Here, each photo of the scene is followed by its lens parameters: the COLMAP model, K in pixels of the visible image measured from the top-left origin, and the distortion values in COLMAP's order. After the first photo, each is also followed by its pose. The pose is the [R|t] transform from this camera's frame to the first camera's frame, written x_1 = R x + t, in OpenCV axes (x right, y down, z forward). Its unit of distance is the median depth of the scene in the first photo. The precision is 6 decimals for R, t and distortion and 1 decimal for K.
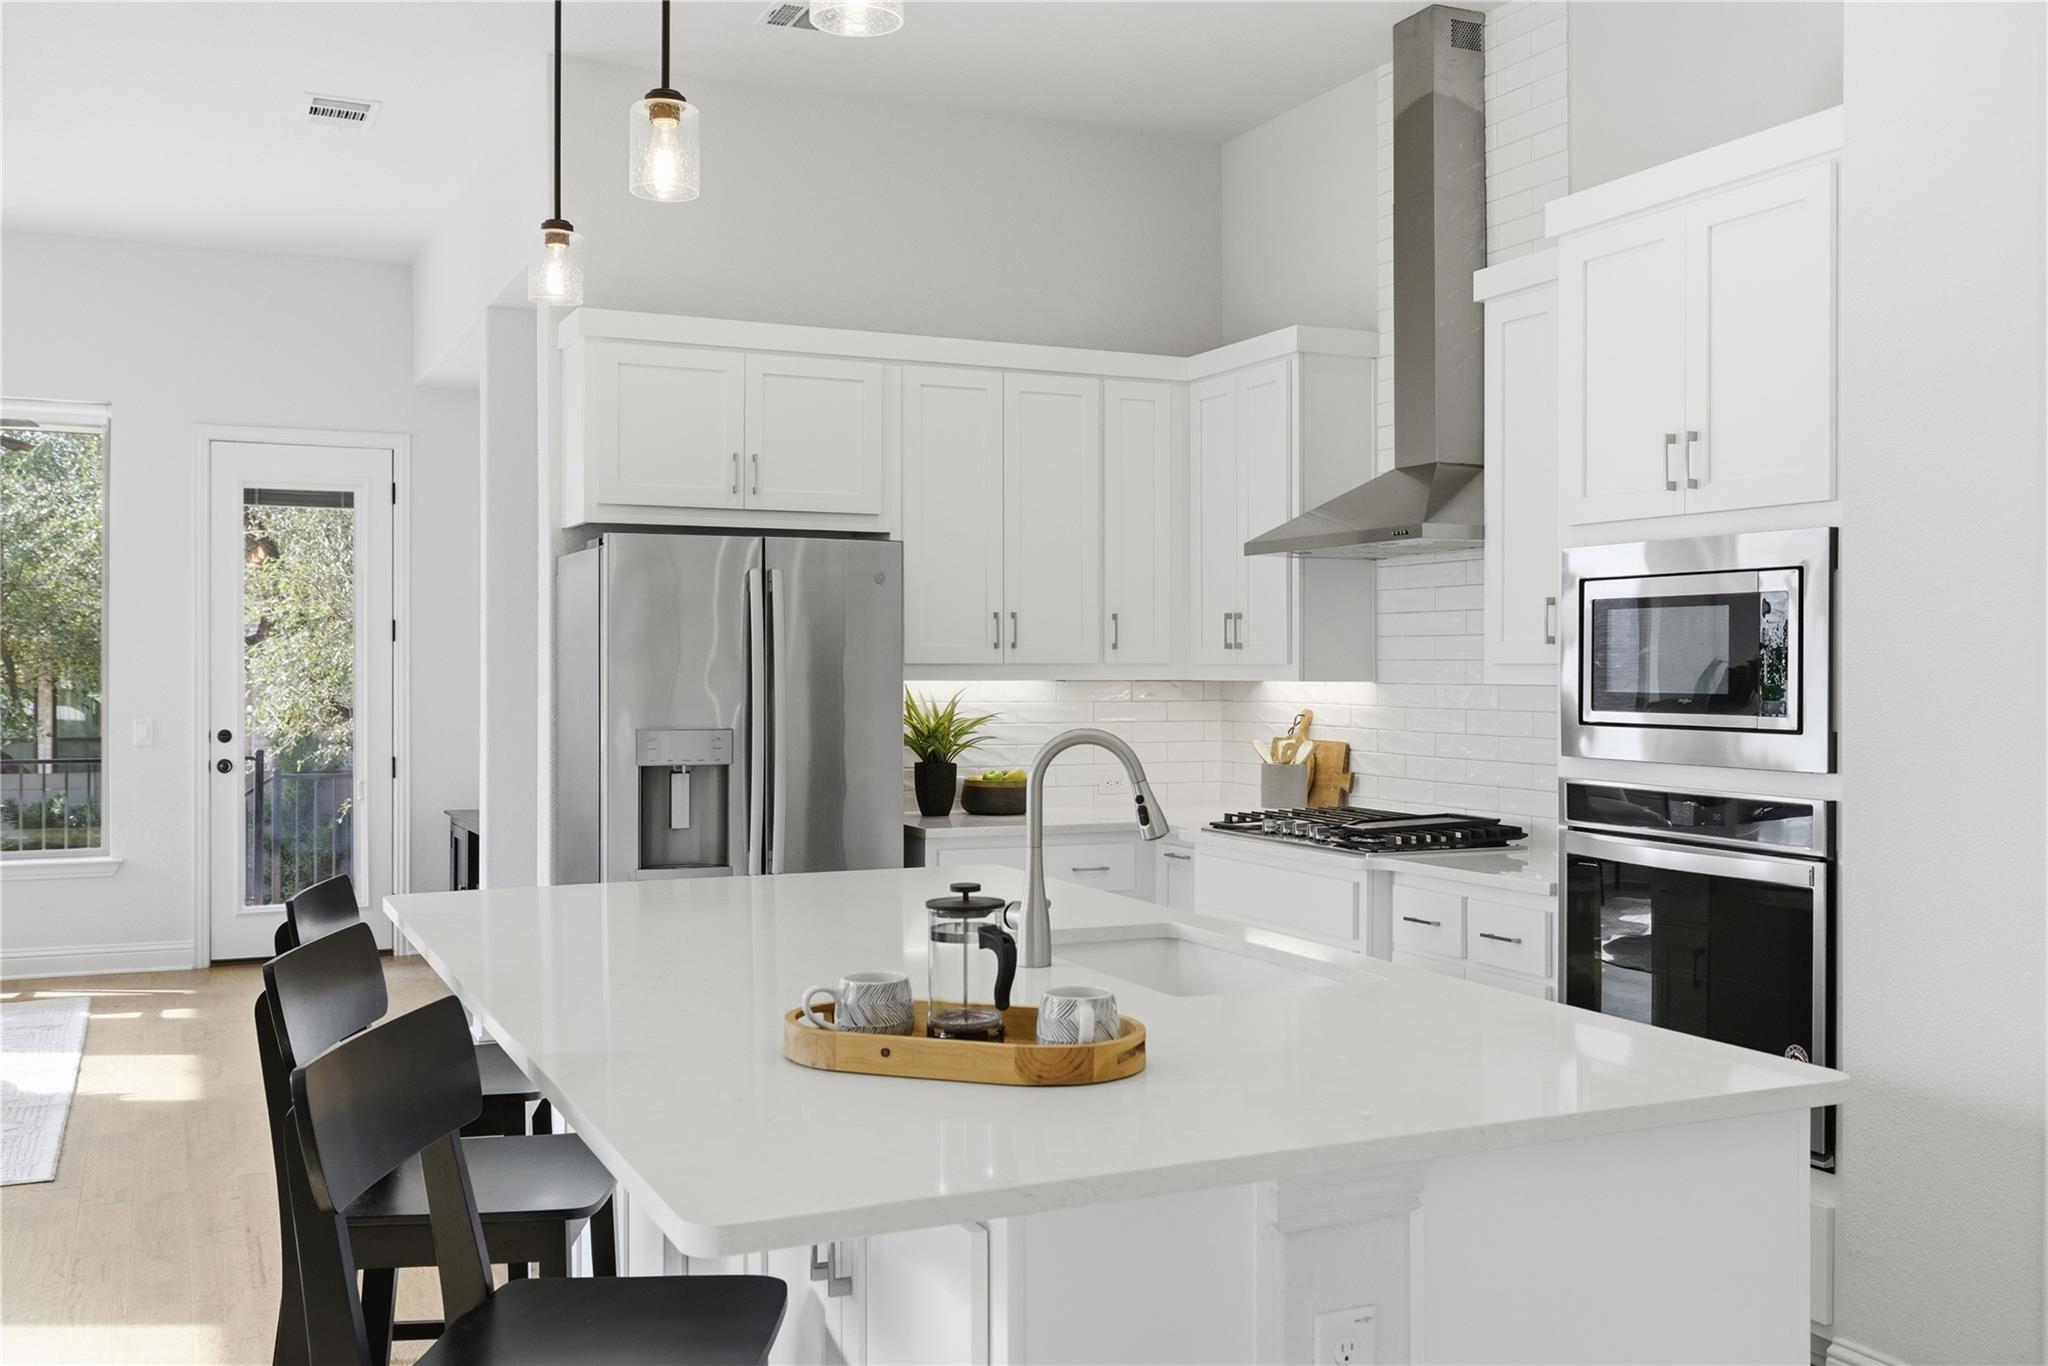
lens RADIAL K [[1878.7, 0, 1034.9], [0, 1878.7, 672.5], [0, 0, 1]] dist [-0.003654, -0.002346]
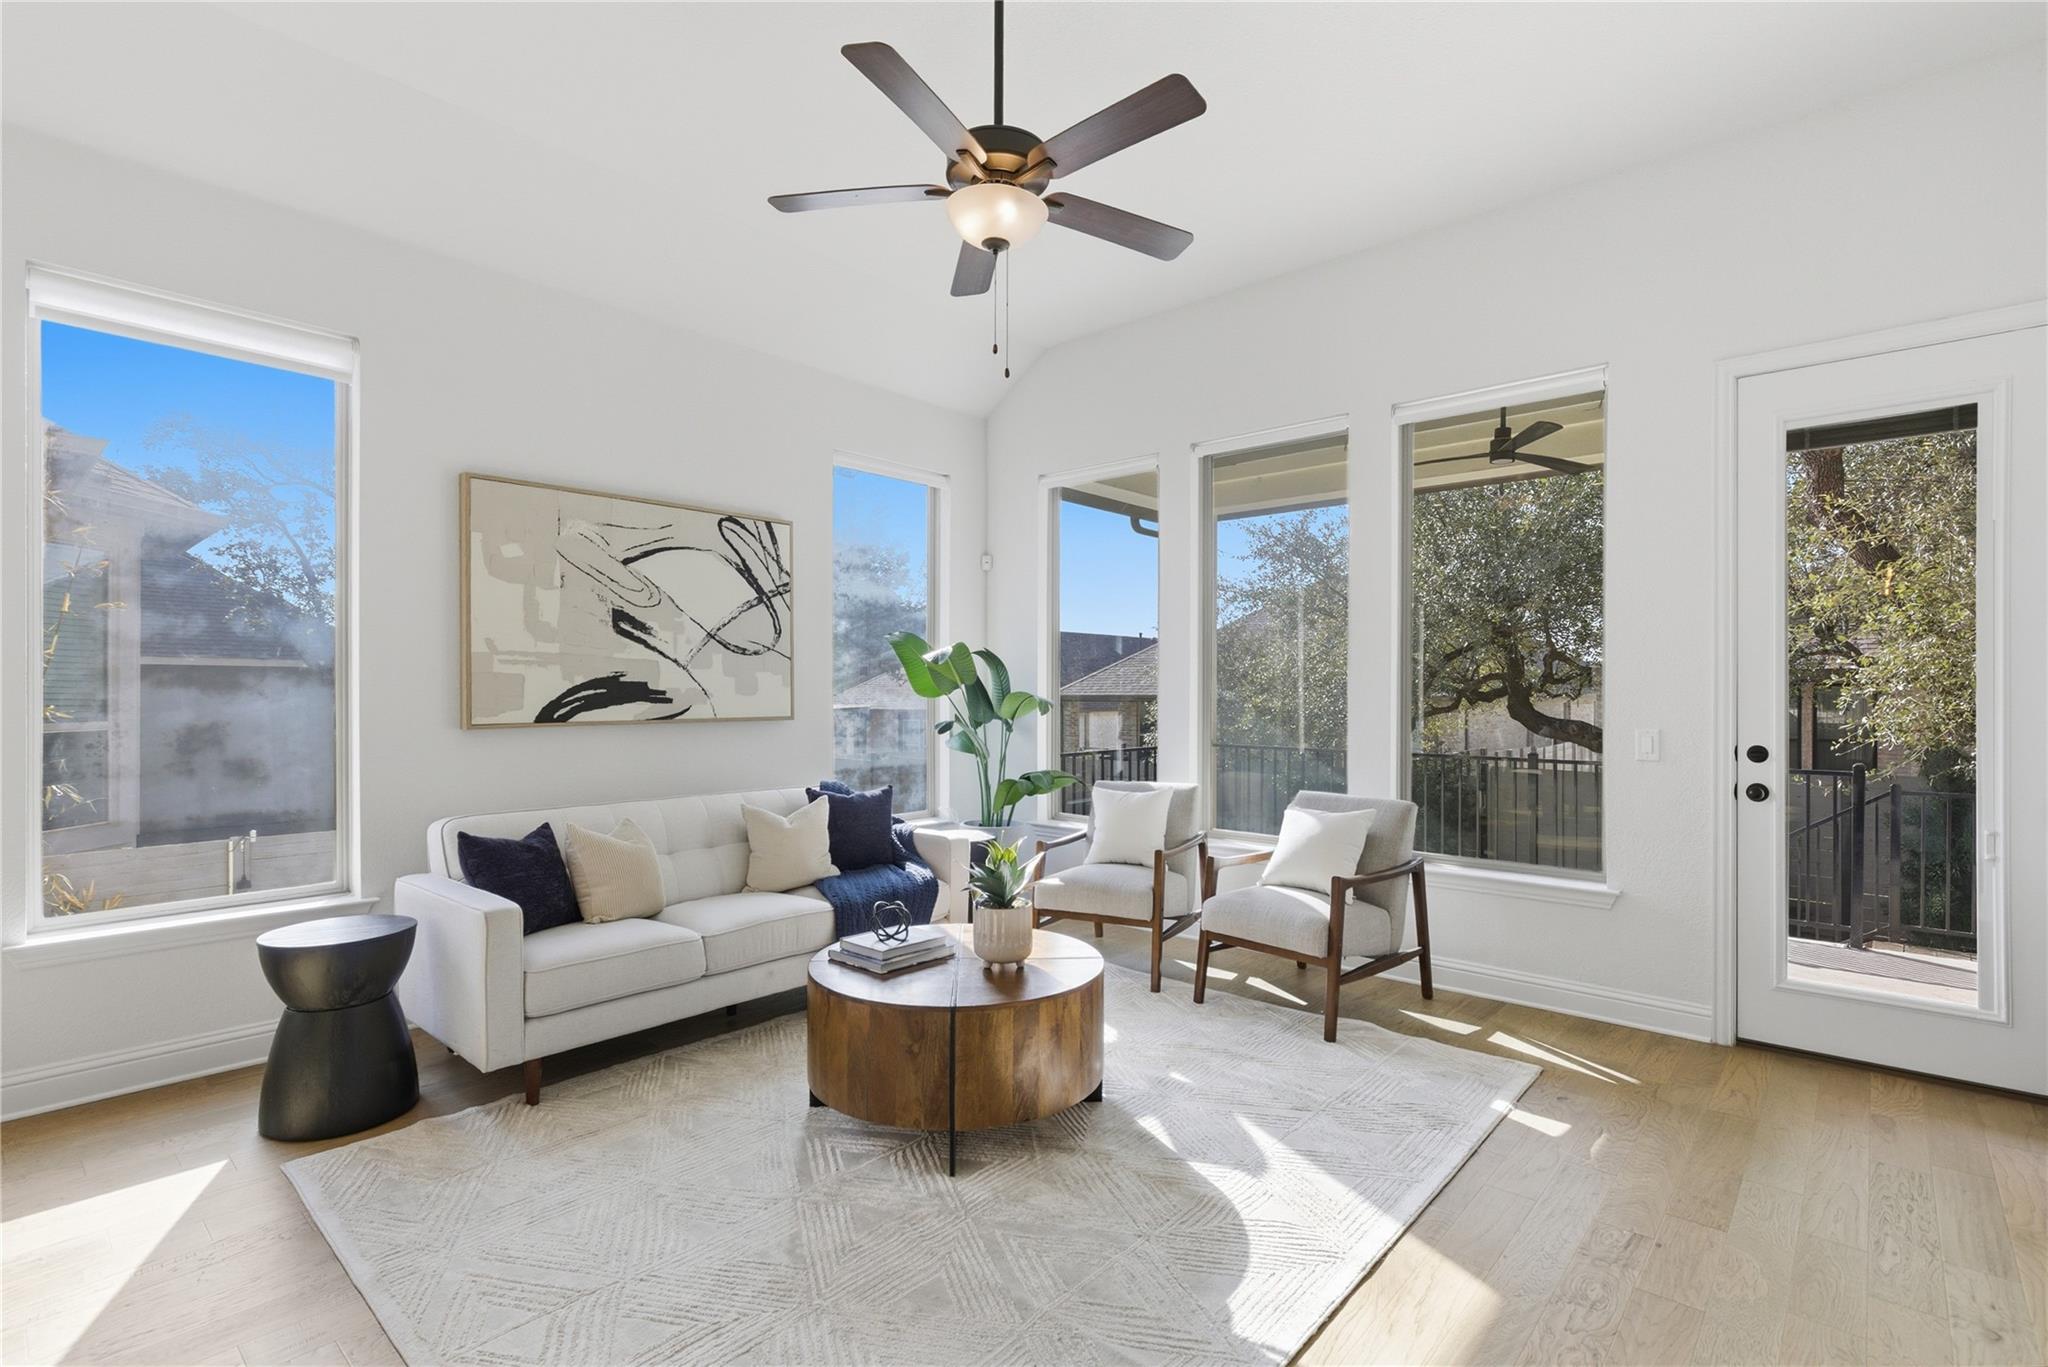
lens RADIAL K [[966.1, 0, 1024.7], [0, 966.1, 696.2], [0, 0, 1]] dist [-0.007913, -0.000439]
pose [[0.398706, 0.001574, -0.917077, -0.301834], [-0.002740, 0.999996, 0.000525, 0.017241], [0.917075, 0.002303, 0.398709, 0.903313]]
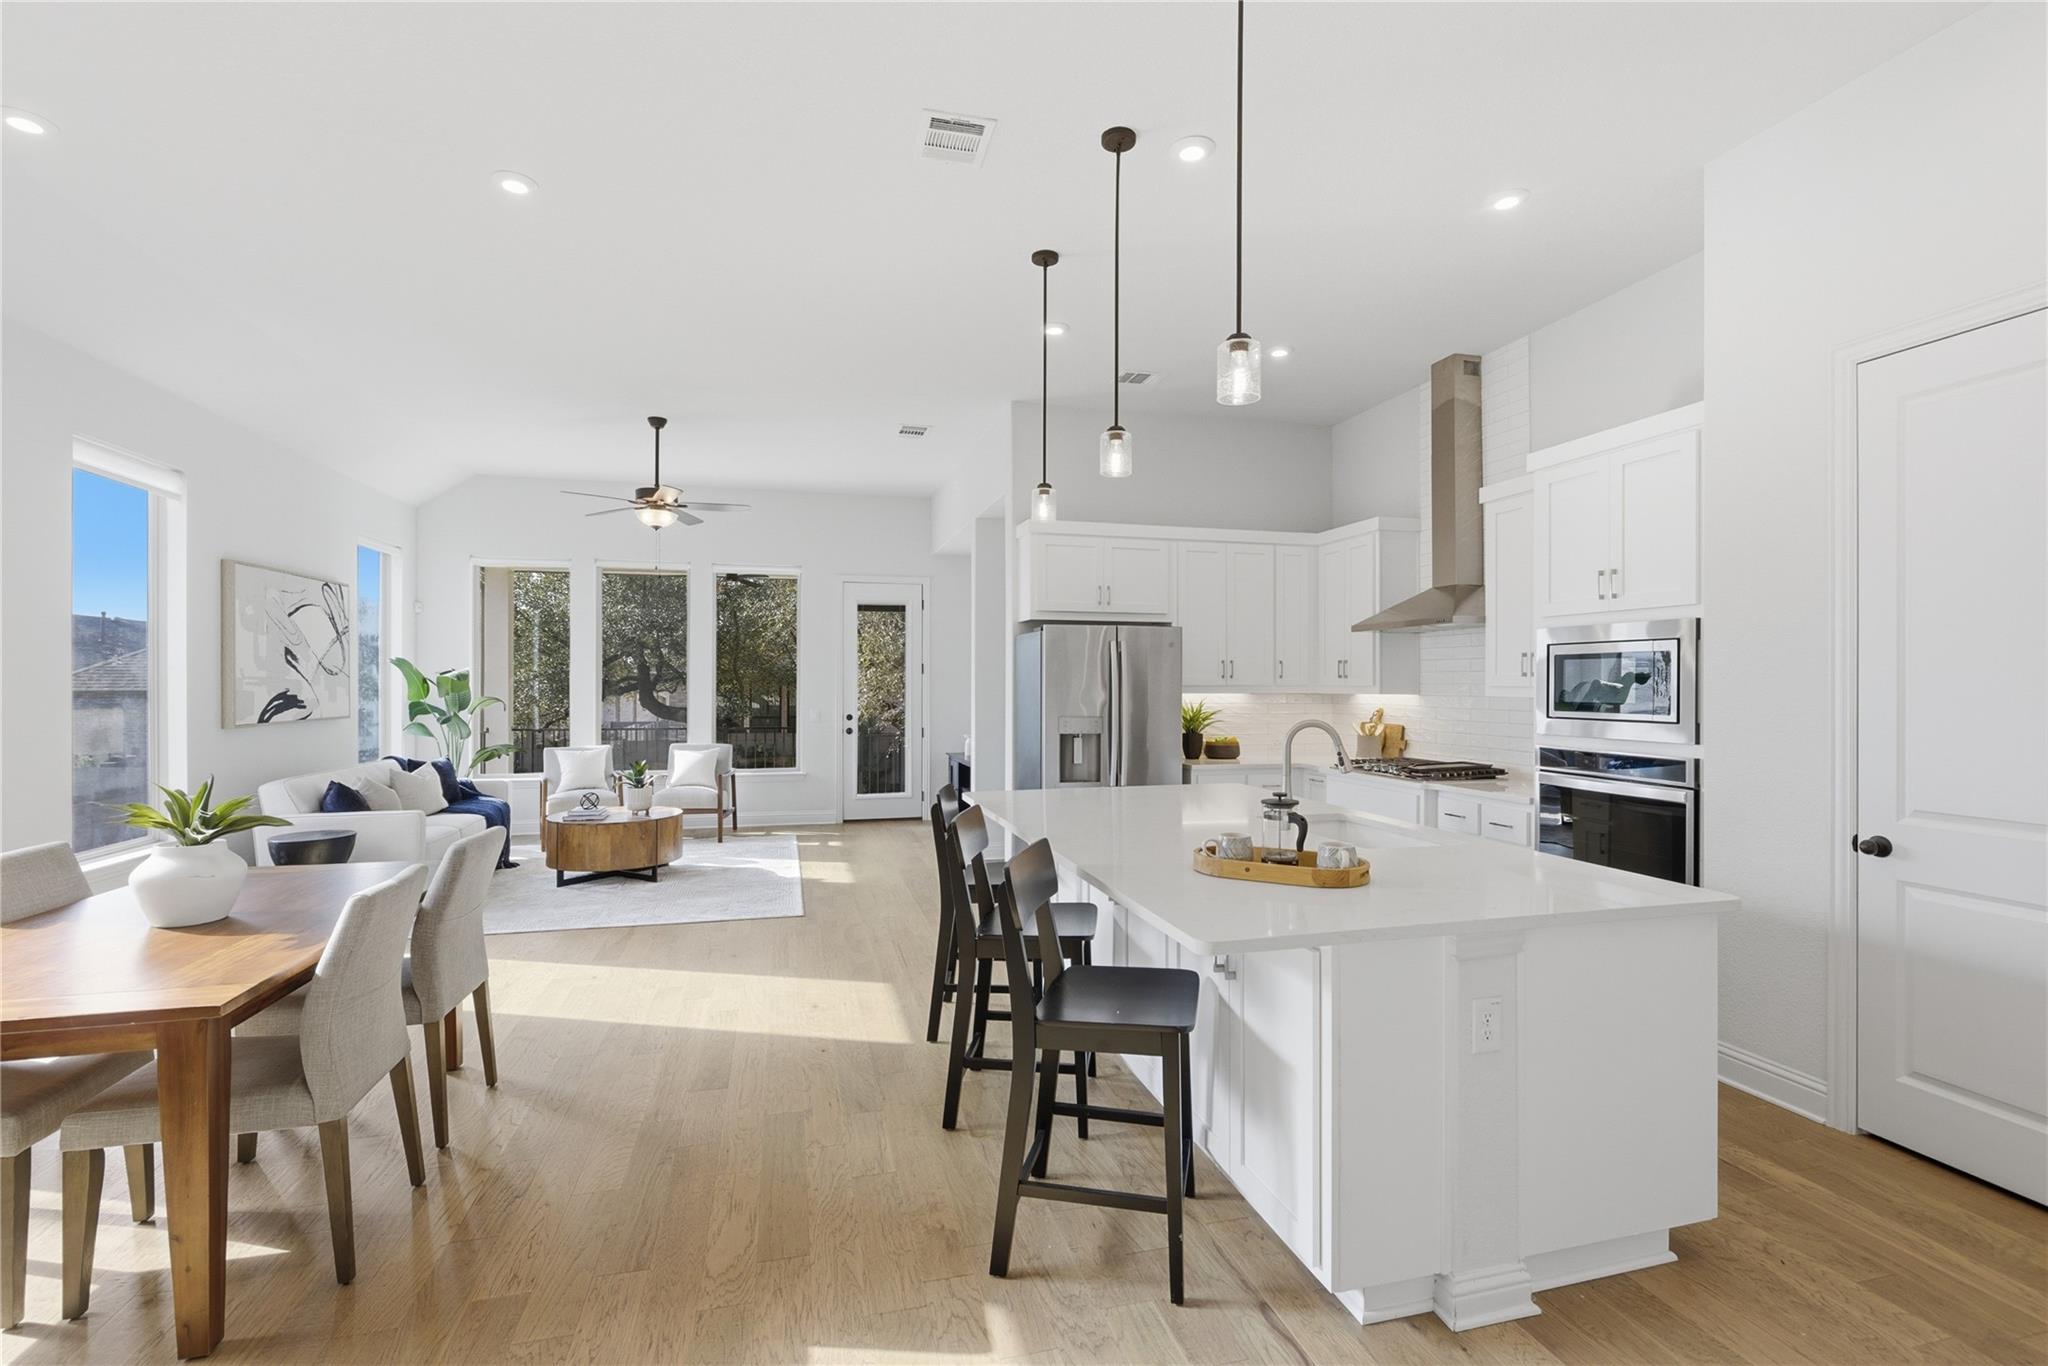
lens RADIAL K [[929.8, 0, 1028.8], [0, 929.8, 684.0], [0, 0, 1]] dist [-0.003967, -0.000252]
pose [[0.984628, -0.000061, -0.174662, -0.059618], [-0.000297, 0.999998, -0.002025, -0.004642], [0.174662, 0.002045, 0.984626, -0.045106]]
